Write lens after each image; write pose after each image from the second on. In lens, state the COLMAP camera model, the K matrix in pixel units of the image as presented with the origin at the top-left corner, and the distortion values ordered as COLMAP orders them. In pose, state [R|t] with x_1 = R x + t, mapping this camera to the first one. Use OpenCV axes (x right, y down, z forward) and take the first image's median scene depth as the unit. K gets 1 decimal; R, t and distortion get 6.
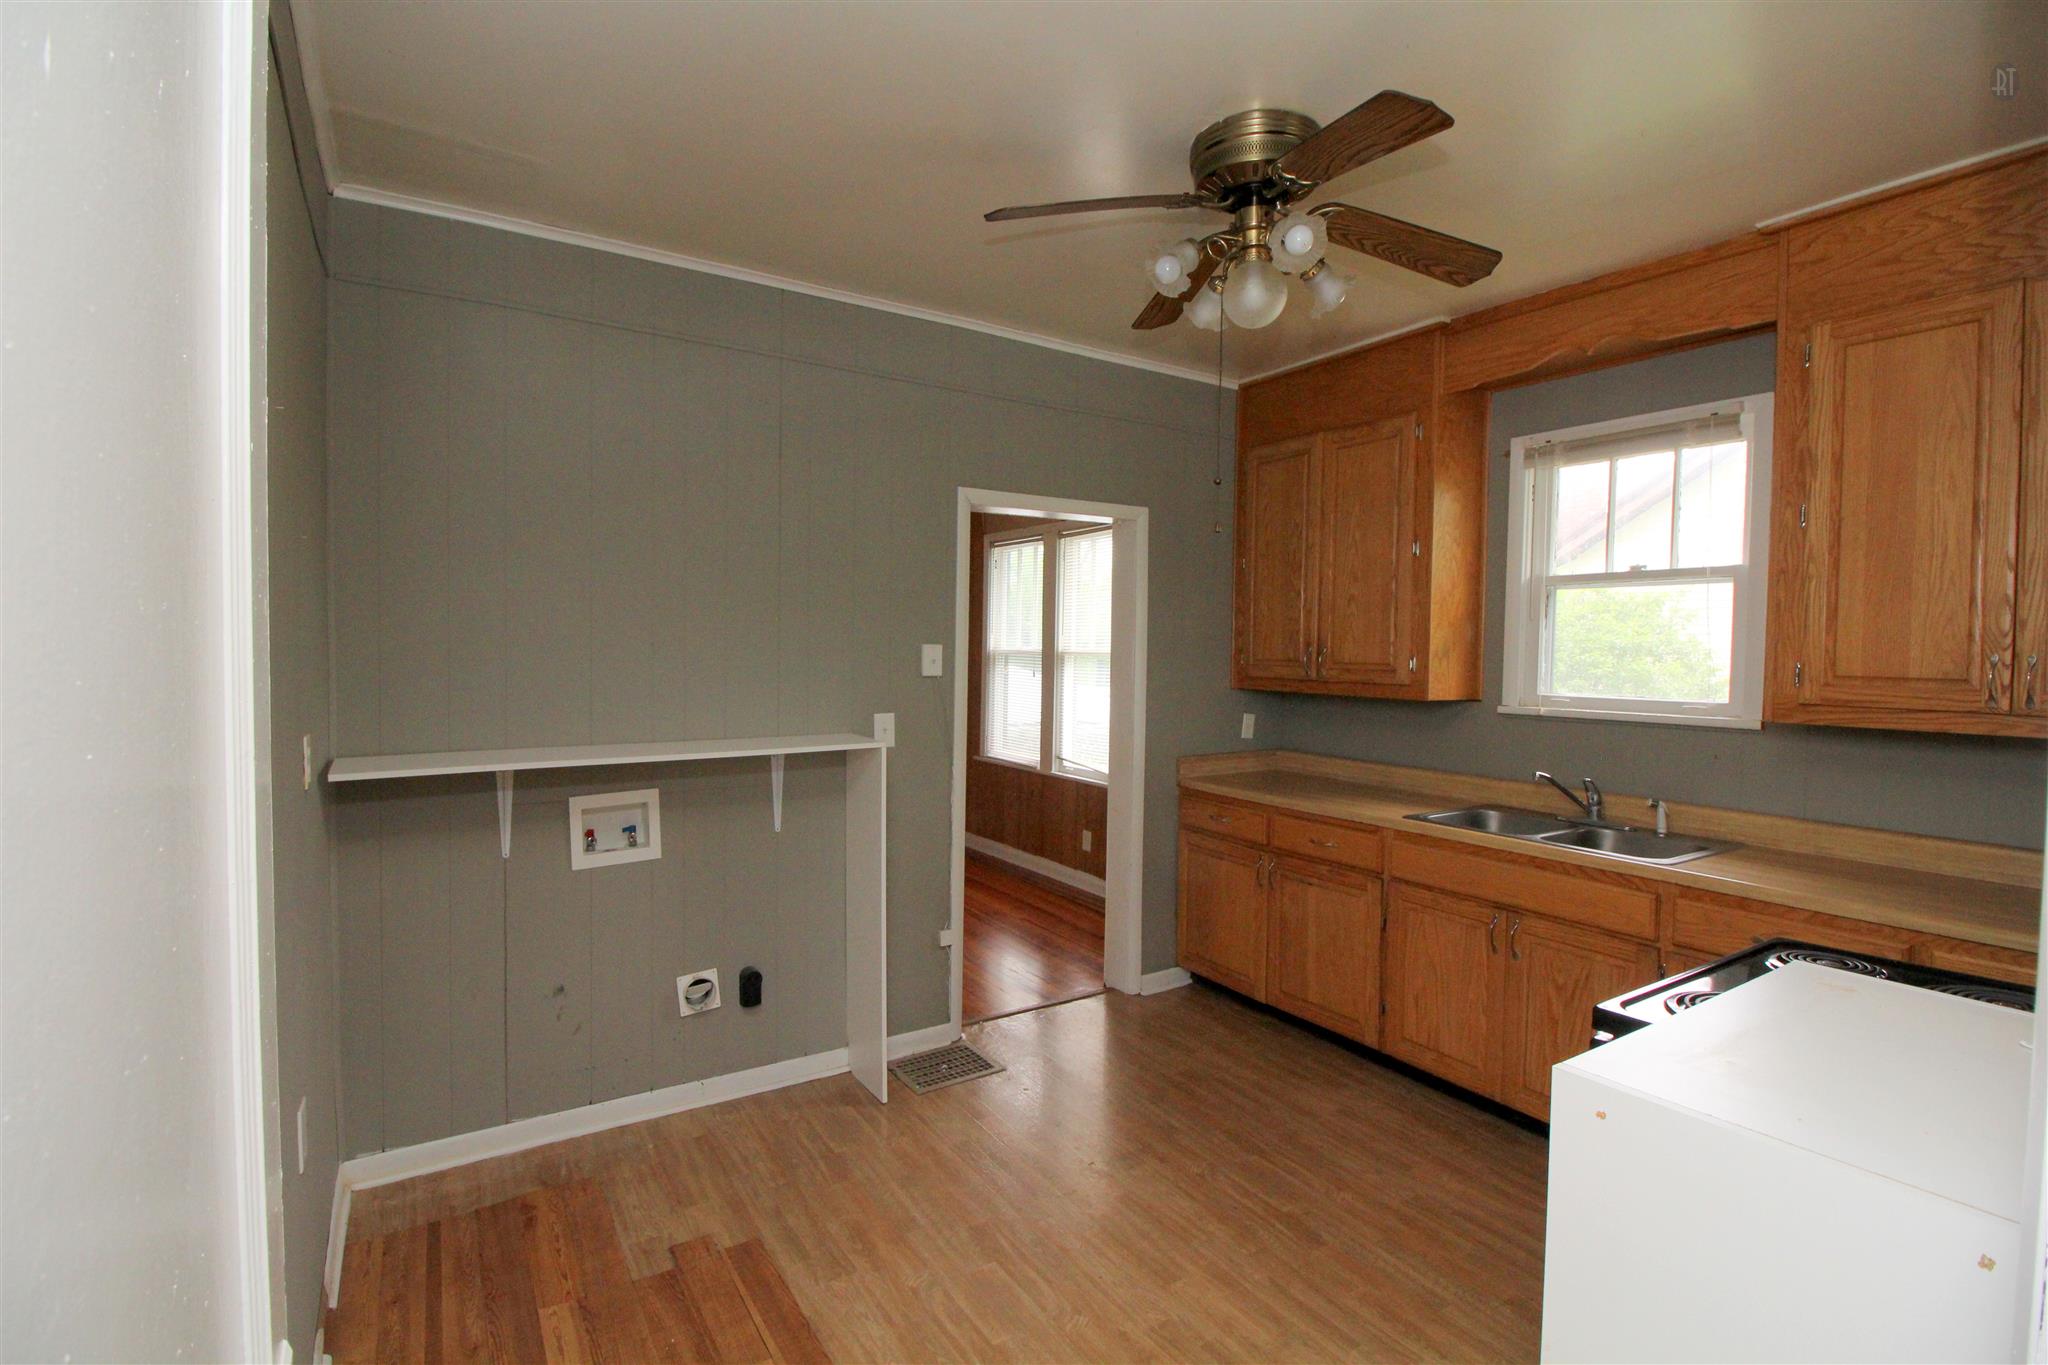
lens RADIAL K [[952.8, 0, 1031.4], [0, 952.8, 689.9], [0, 0, 1]] dist [-0.022997, -0.004416]
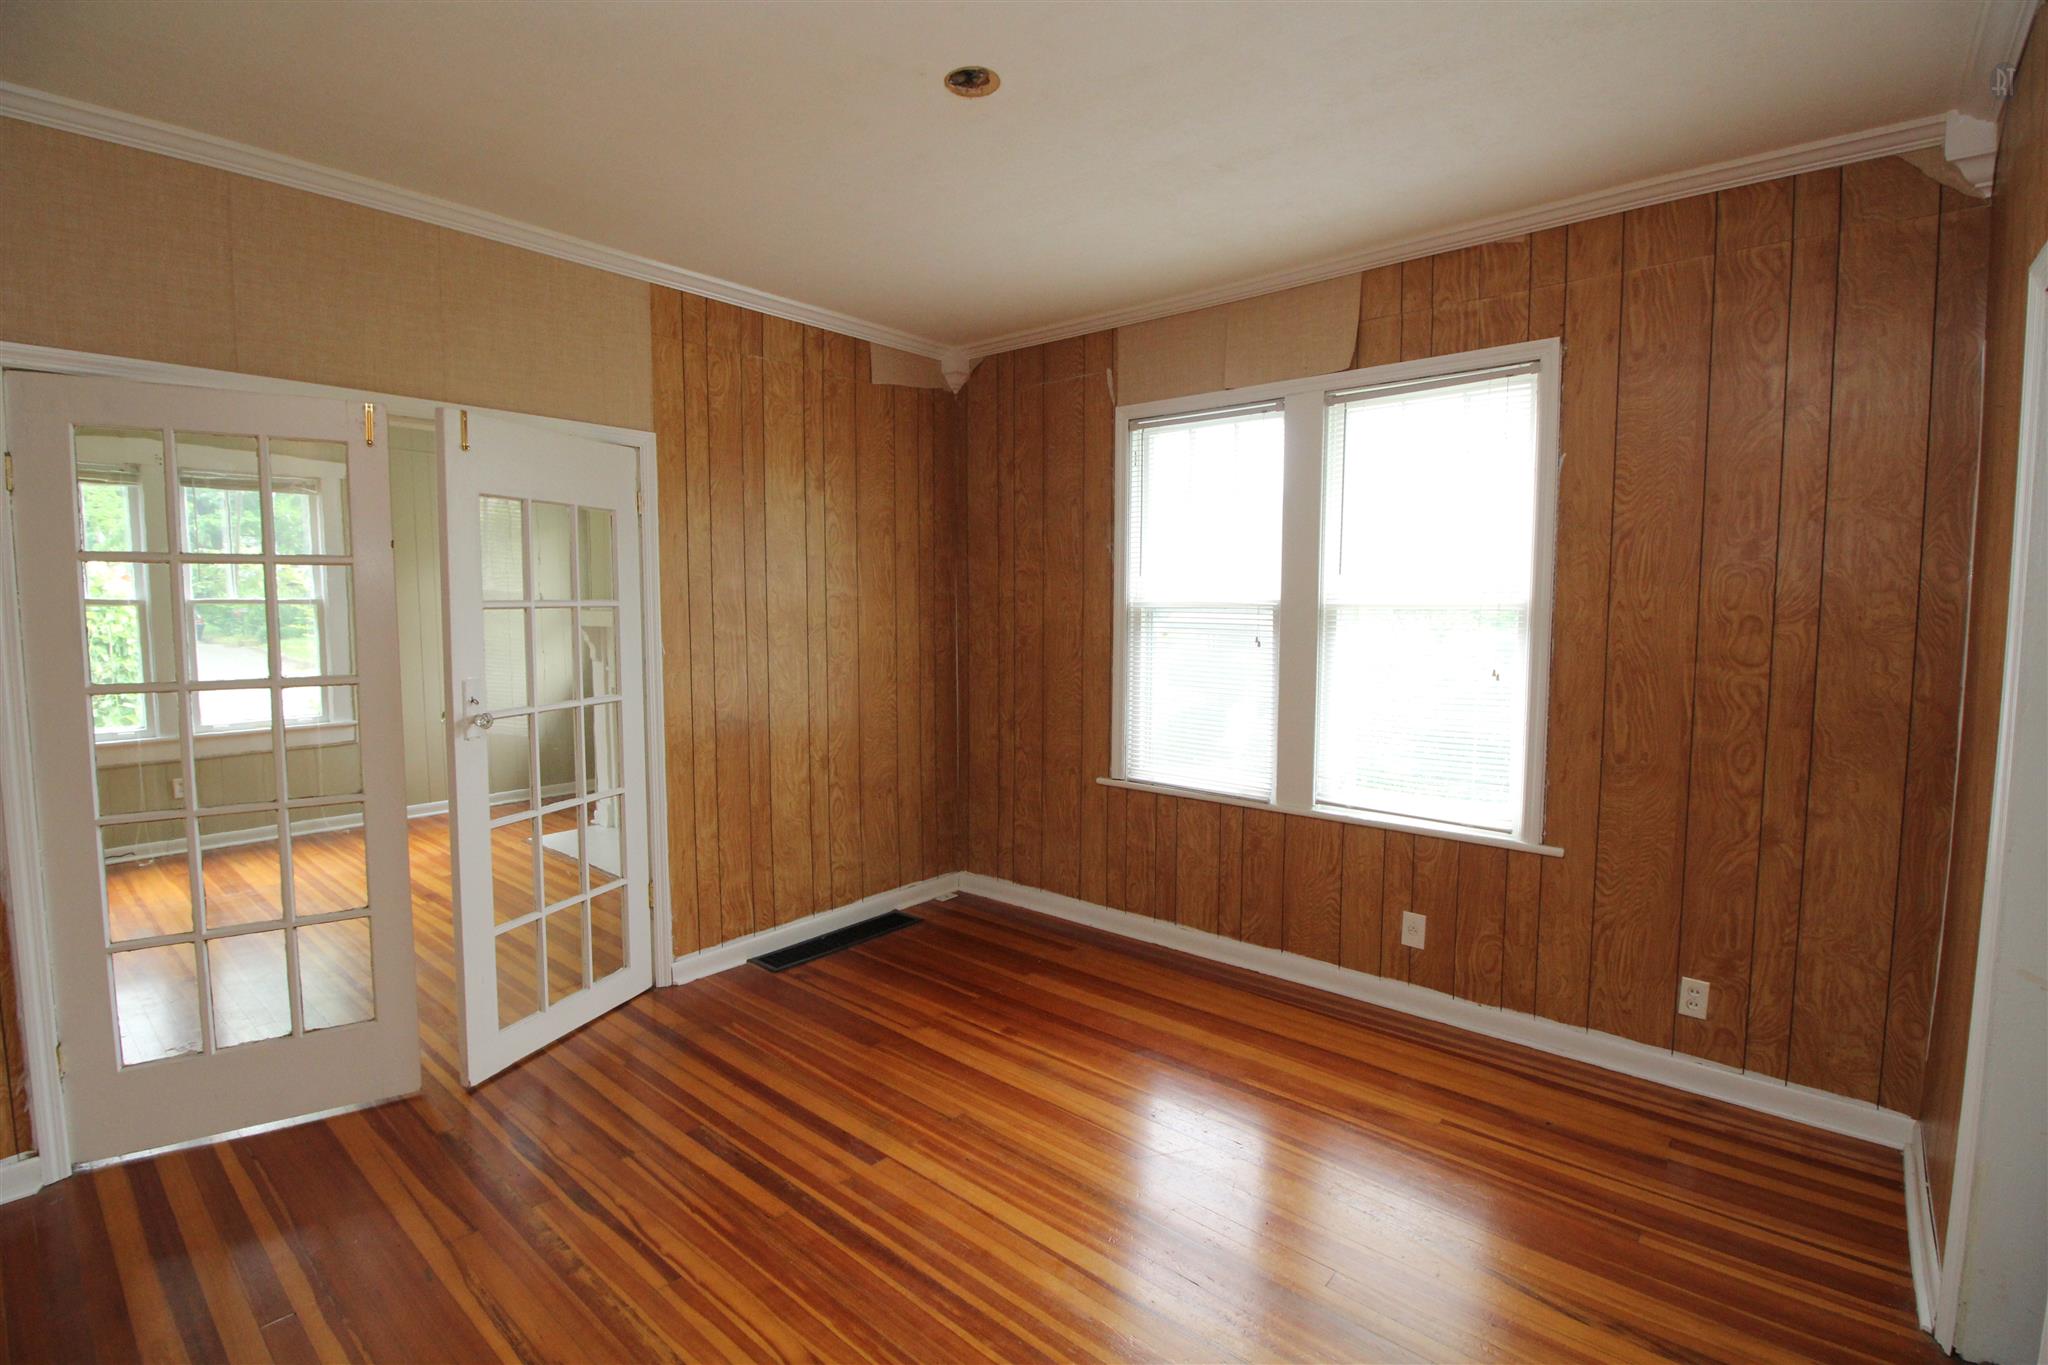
lens RADIAL K [[952.8, 0, 1015.1], [0, 952.8, 663.6], [0, 0, 1]] dist [-0.022997, -0.004416]
pose [[0.957657, -0.032616, 0.286059, -0.312090], [0.022749, 0.999028, 0.037748, -0.030873], [-0.287013, -0.029642, 0.957468, 0.475498]]
